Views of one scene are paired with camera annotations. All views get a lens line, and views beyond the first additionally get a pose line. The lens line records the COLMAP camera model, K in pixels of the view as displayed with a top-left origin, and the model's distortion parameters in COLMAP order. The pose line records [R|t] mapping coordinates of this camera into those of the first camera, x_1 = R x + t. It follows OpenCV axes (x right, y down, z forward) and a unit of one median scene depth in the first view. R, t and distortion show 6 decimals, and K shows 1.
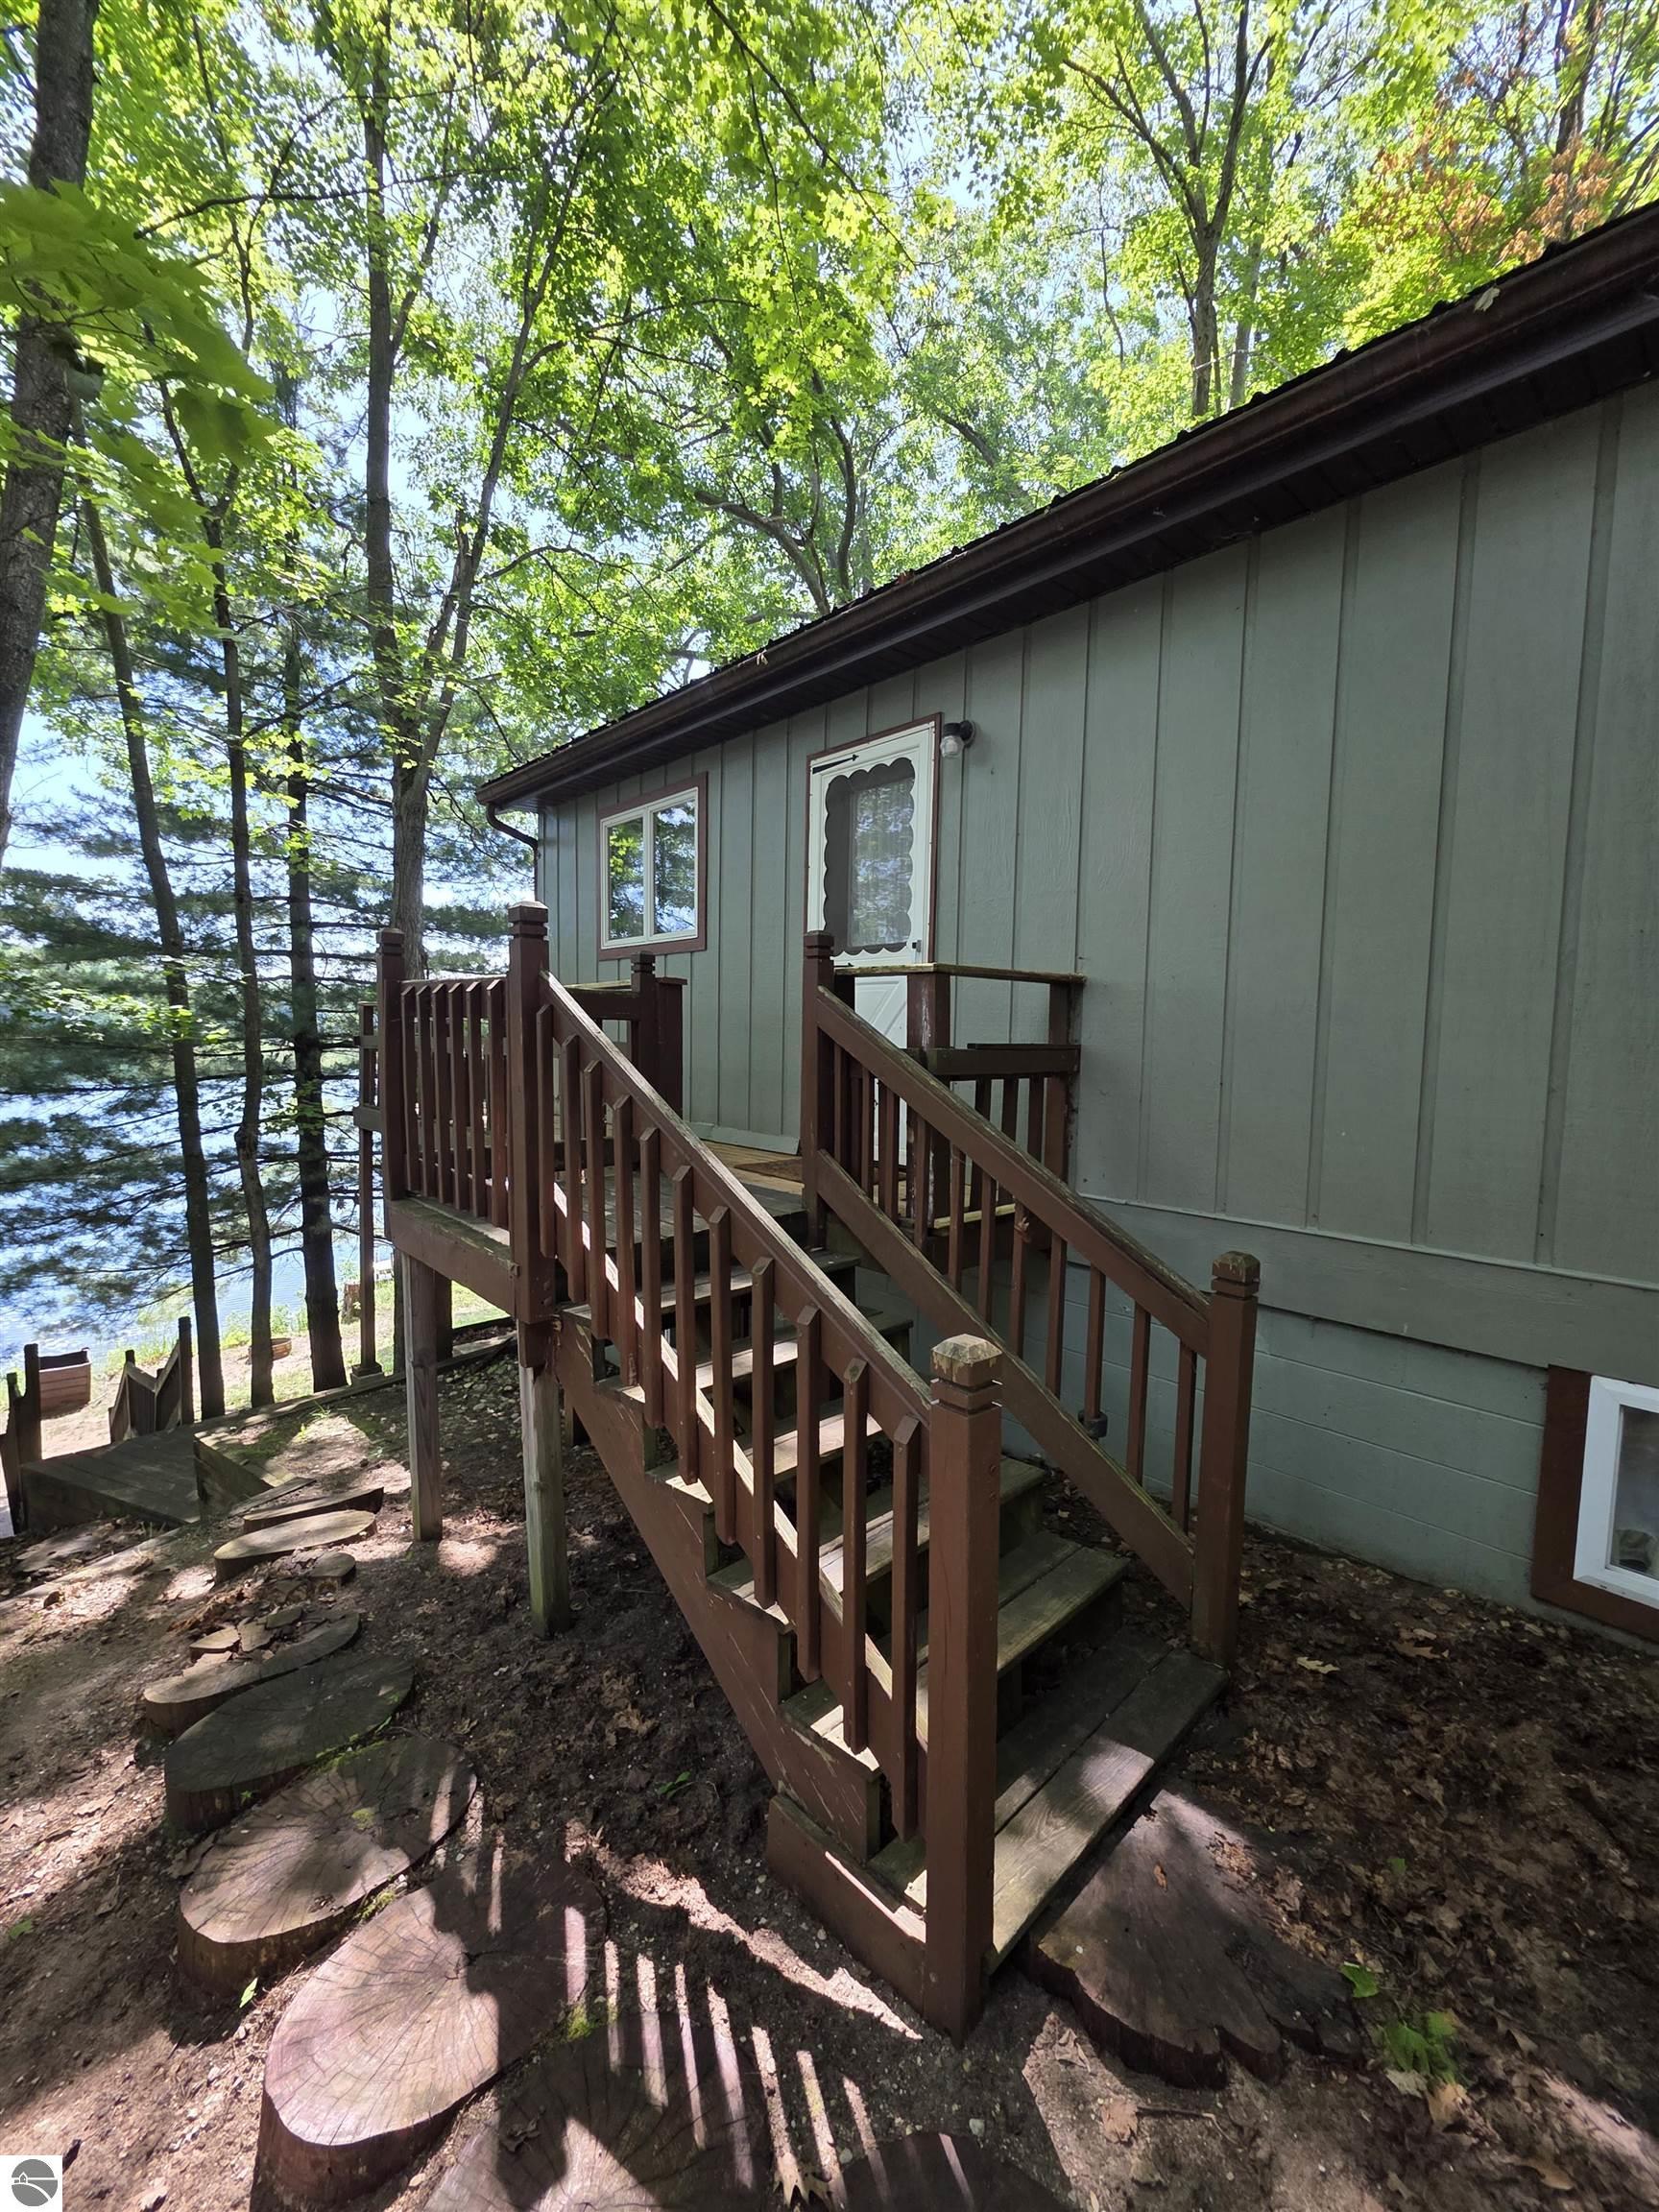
lens RADIAL K [[882.3, 0, 823.6], [0, 882.3, 1092.7], [0, 0, 1]] dist [-0.005097, -0.000463]
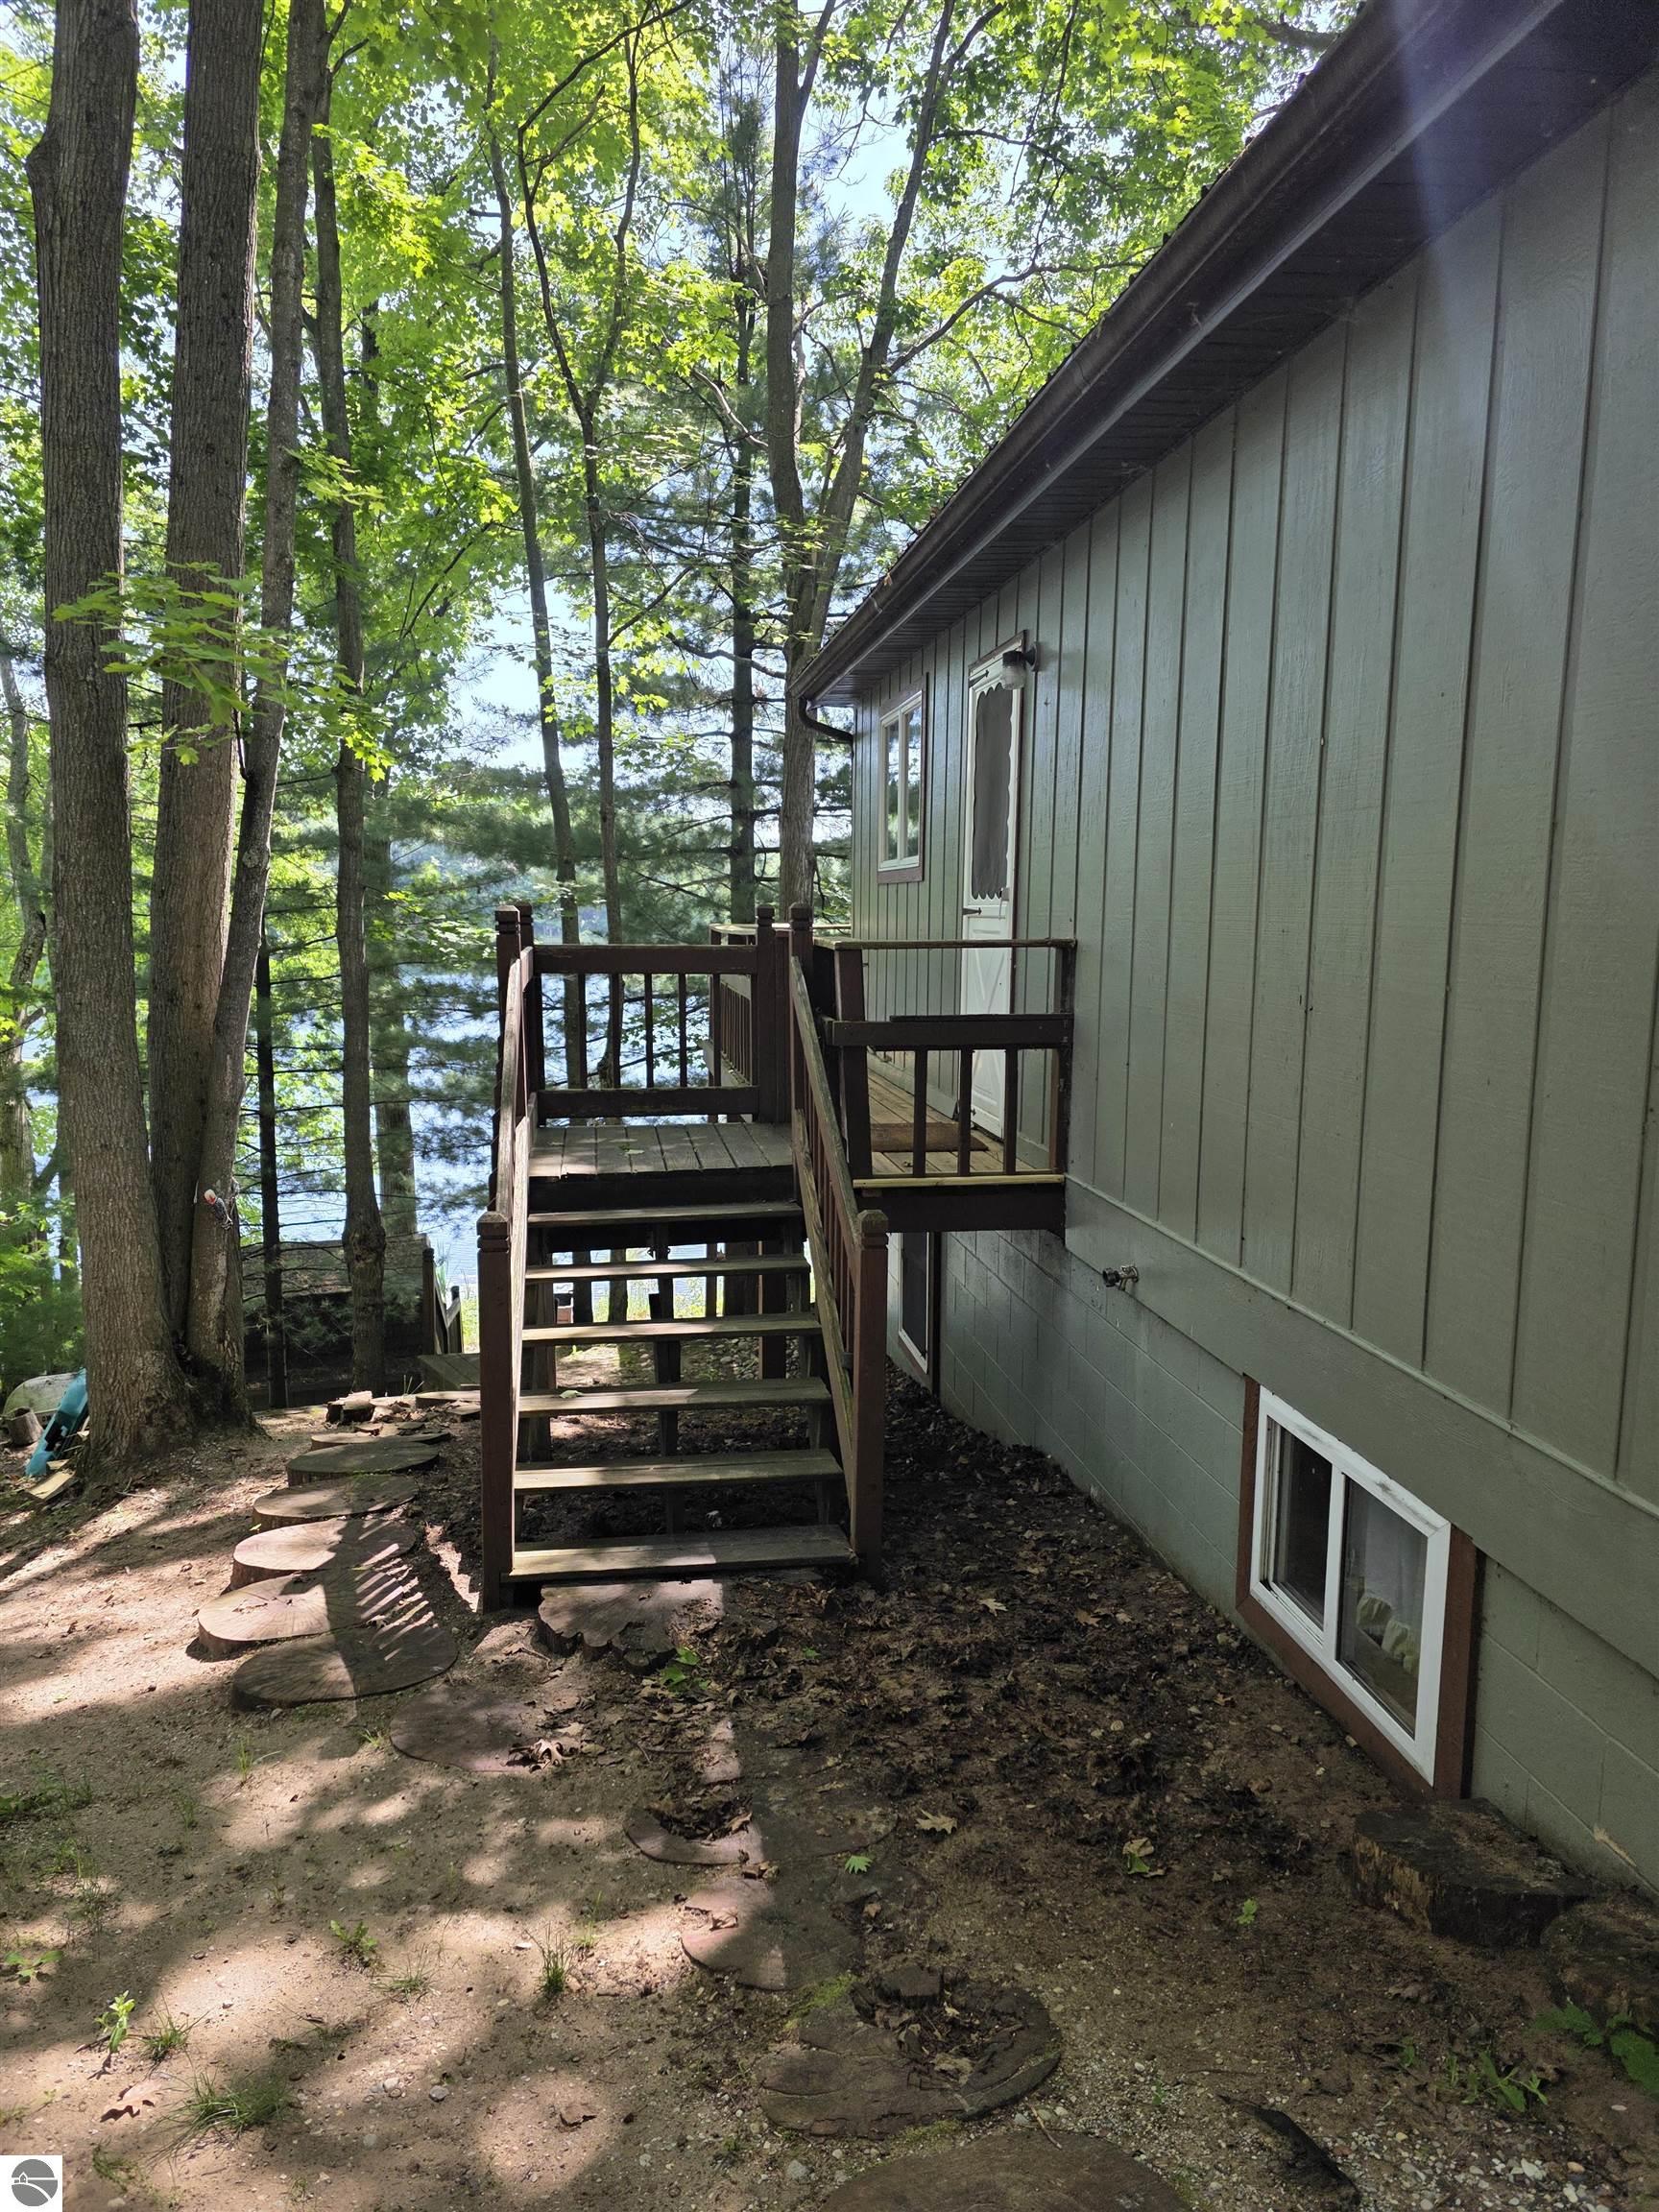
lens RADIAL K [[1471.3, 0, 832.1], [0, 1471.3, 1116.7], [0, 0, 1]] dist [0.020980, -0.000968]
pose [[0.835896, 0.065106, -0.545014, 1.293555], [-0.026700, 0.996588, 0.078100, -0.086332], [0.548239, -0.050731, 0.834782, -0.584872]]
